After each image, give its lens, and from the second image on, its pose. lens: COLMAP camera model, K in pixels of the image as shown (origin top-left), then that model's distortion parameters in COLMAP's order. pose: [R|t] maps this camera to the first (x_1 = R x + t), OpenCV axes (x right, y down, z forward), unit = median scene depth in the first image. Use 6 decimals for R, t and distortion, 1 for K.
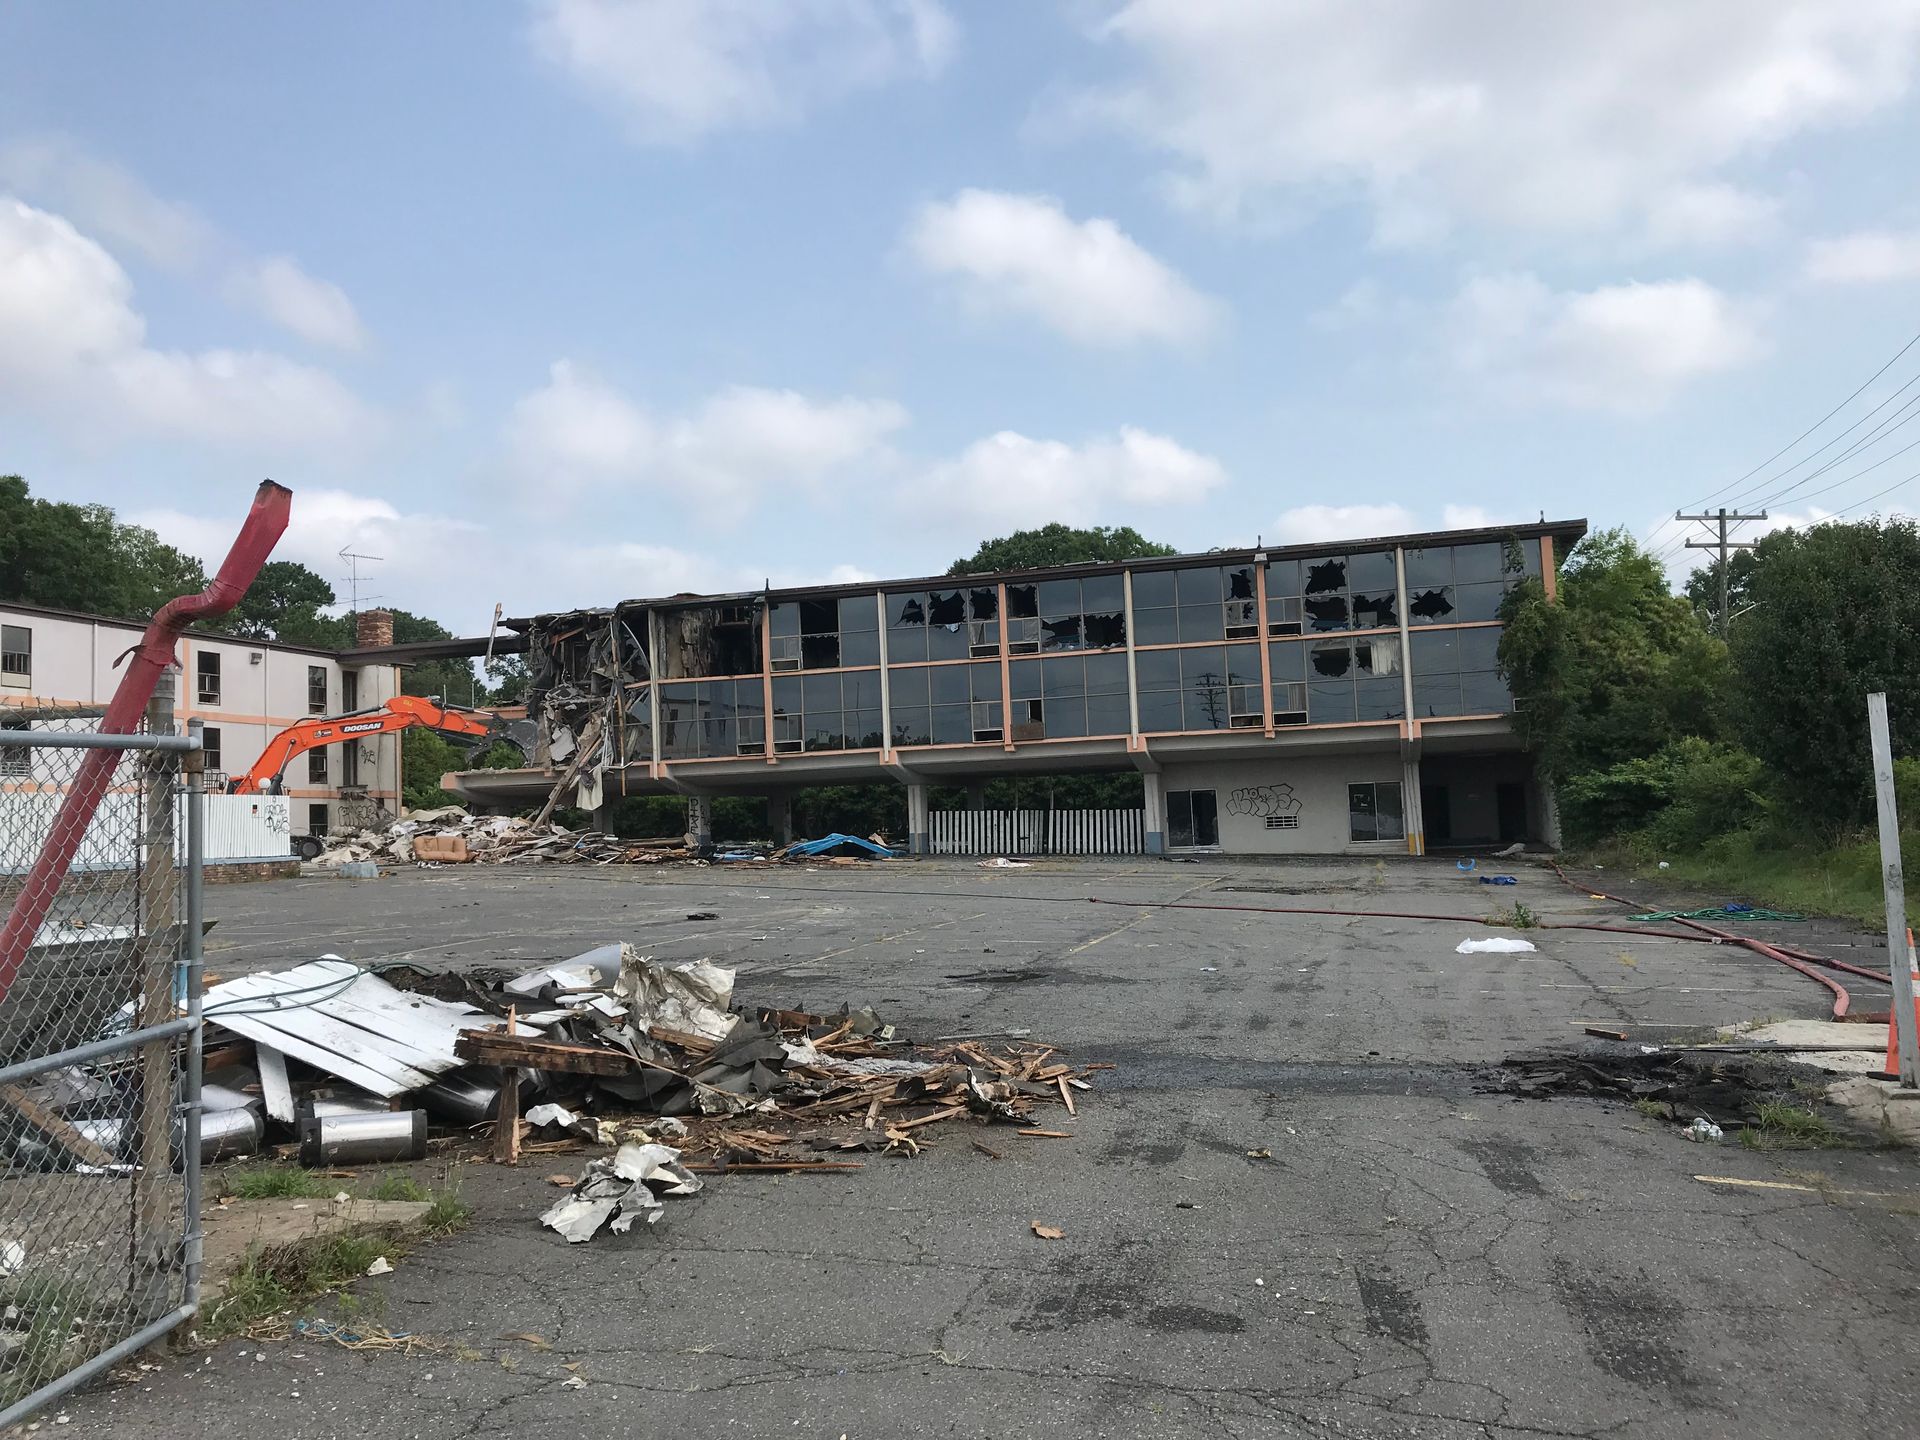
lens RADIAL K [[1592.5, 0, 963.4], [0, 1592.5, 686.5], [0, 0, 1]] dist [0.146170, -0.506039]
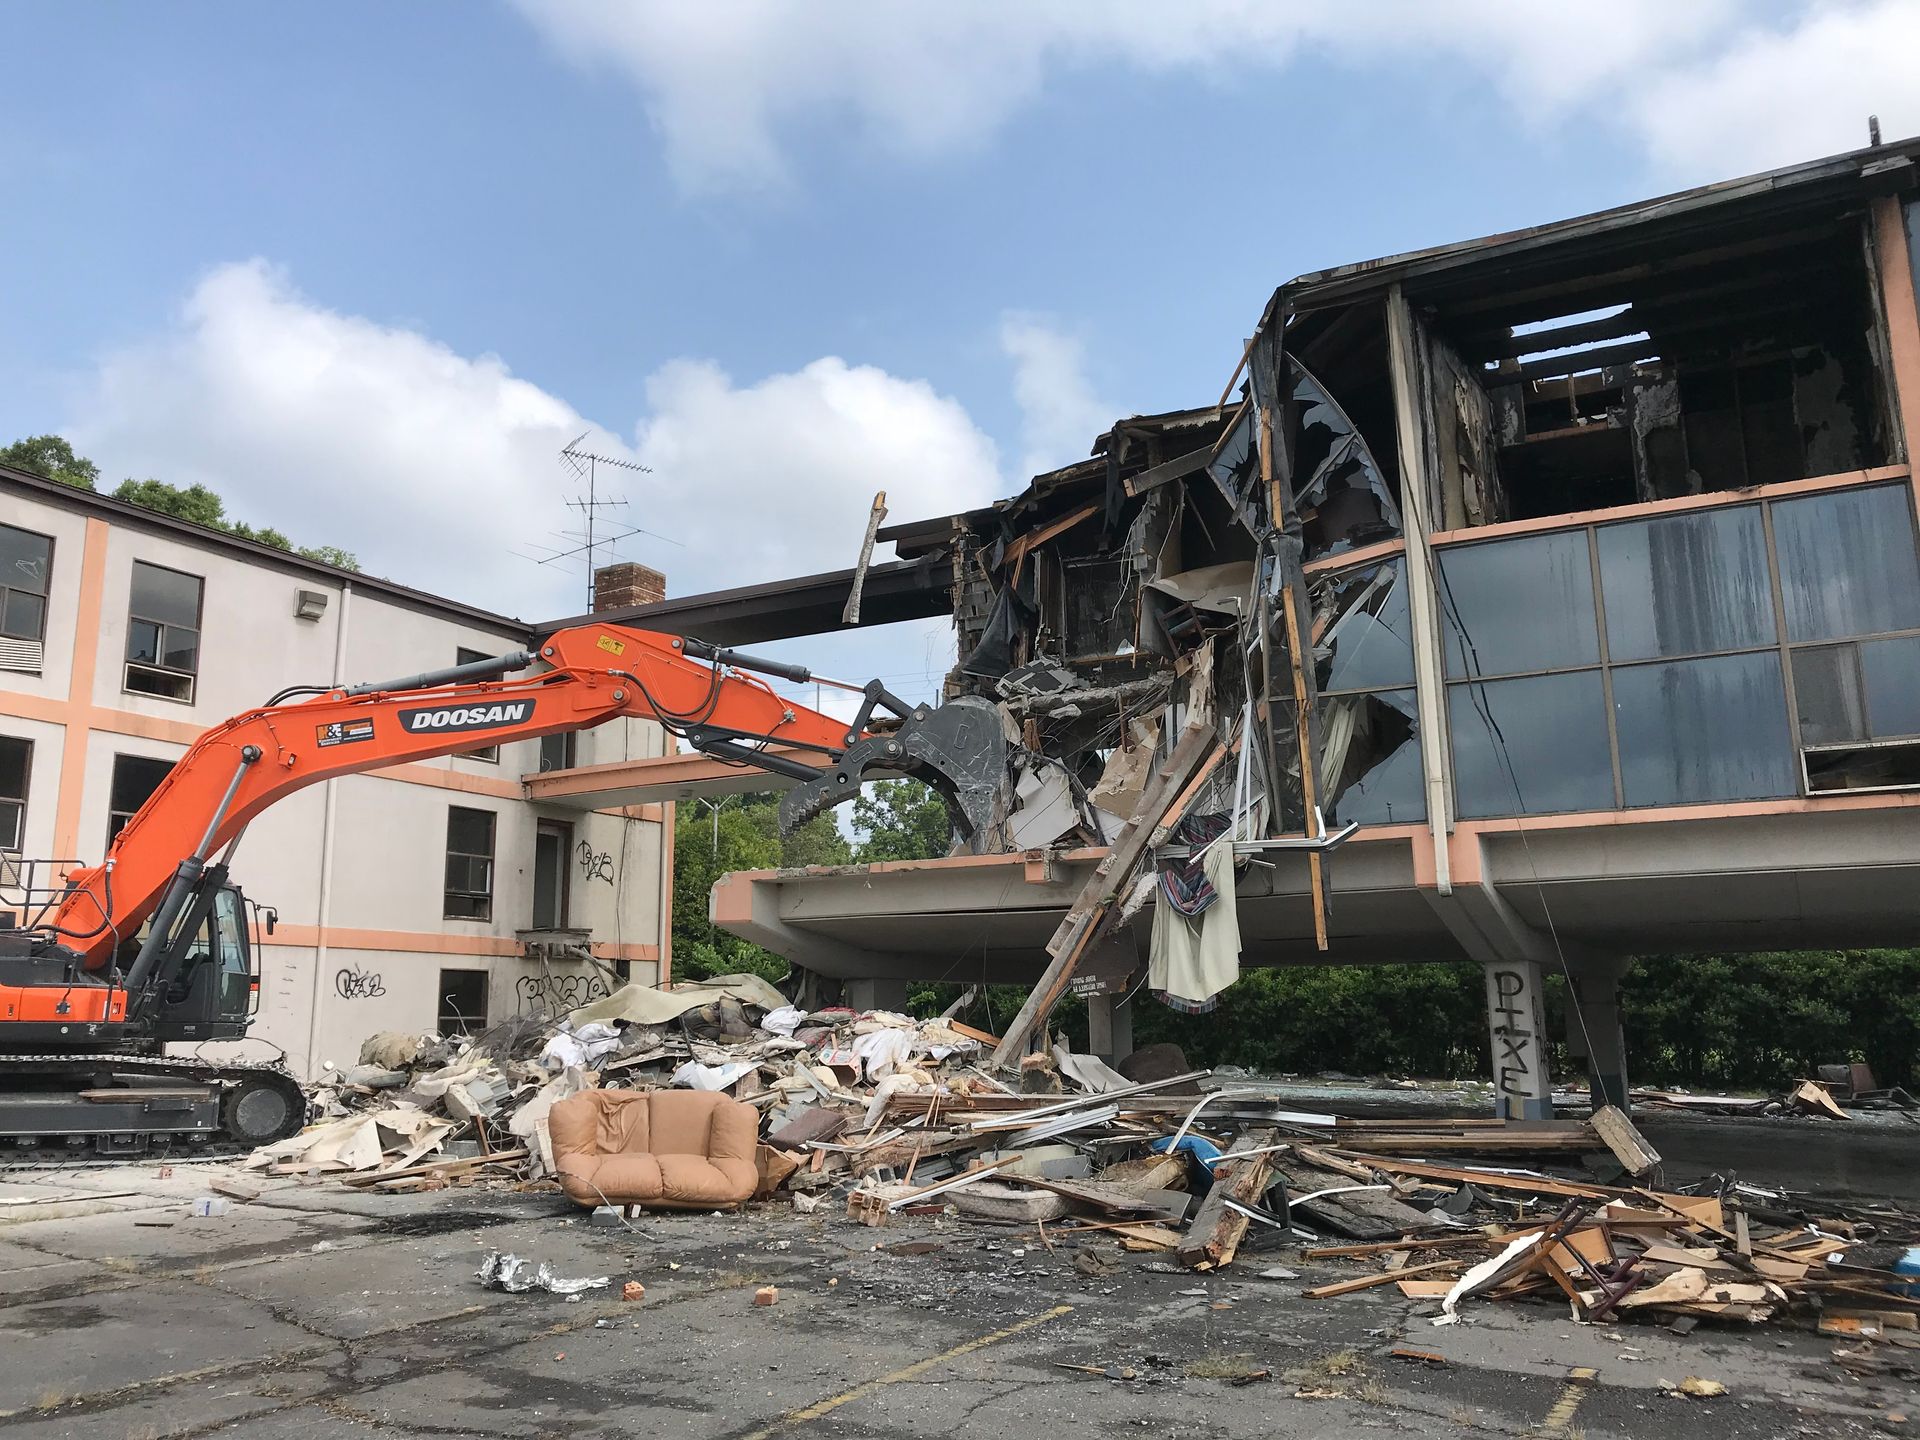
lens RADIAL K [[1592.5, 0, 963.4], [0, 1592.5, 686.5], [0, 0, 1]] dist [0.146170, -0.506039]
pose [[0.976017, -0.018292, -0.216926, -0.208489], [-0.007065, 0.993277, -0.115545, 0.054910], [0.217581, 0.114307, 0.969326, 0.708876]]
